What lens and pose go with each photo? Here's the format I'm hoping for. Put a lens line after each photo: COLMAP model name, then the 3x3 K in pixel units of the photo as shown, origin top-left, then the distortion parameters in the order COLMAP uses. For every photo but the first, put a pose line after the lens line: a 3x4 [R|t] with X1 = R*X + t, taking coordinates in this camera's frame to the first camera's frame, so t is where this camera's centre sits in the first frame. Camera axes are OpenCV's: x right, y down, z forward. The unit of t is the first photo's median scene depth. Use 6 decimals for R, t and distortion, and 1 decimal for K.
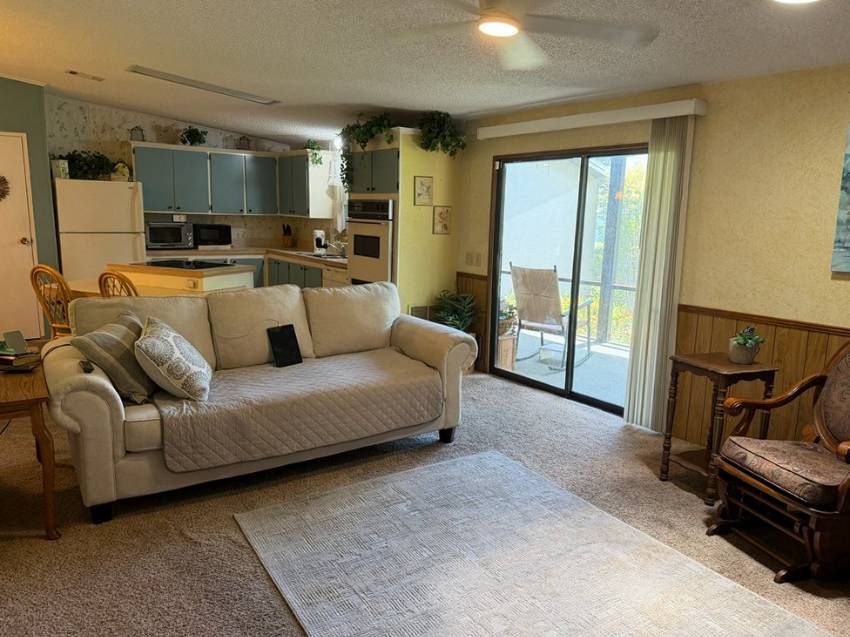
lens RADIAL K [[609.0, 0, 402.6], [0, 609.0, 315.8], [0, 0, 1]] dist [0.071619, -0.110879]
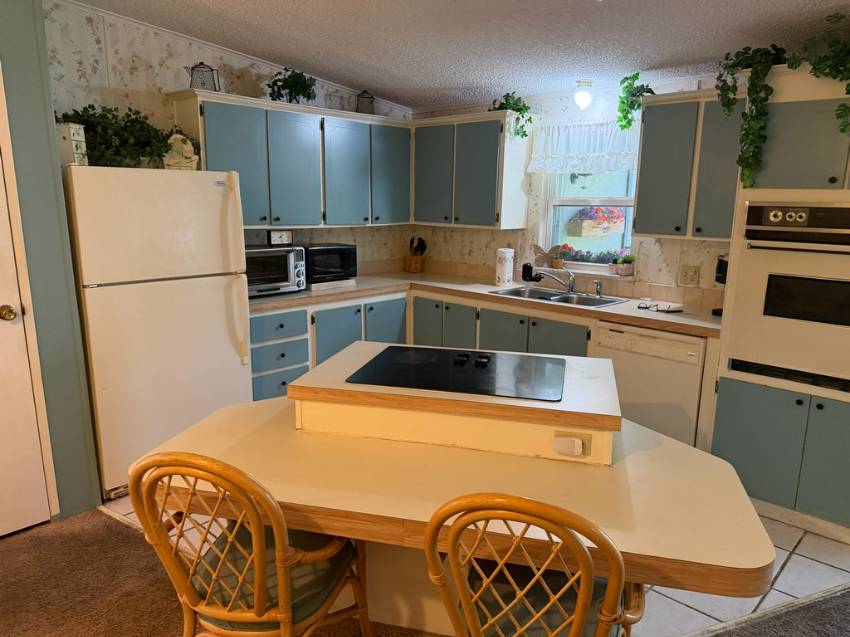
lens RADIAL K [[609.0, 0, 426.9], [0, 609.0, 316.4], [0, 0, 1]] dist [0.071619, -0.110879]
pose [[0.981011, -0.052482, 0.186715, -0.361116], [0.048049, 0.998447, 0.028196, -0.103630], [-0.187905, -0.018690, 0.982009, 0.466082]]
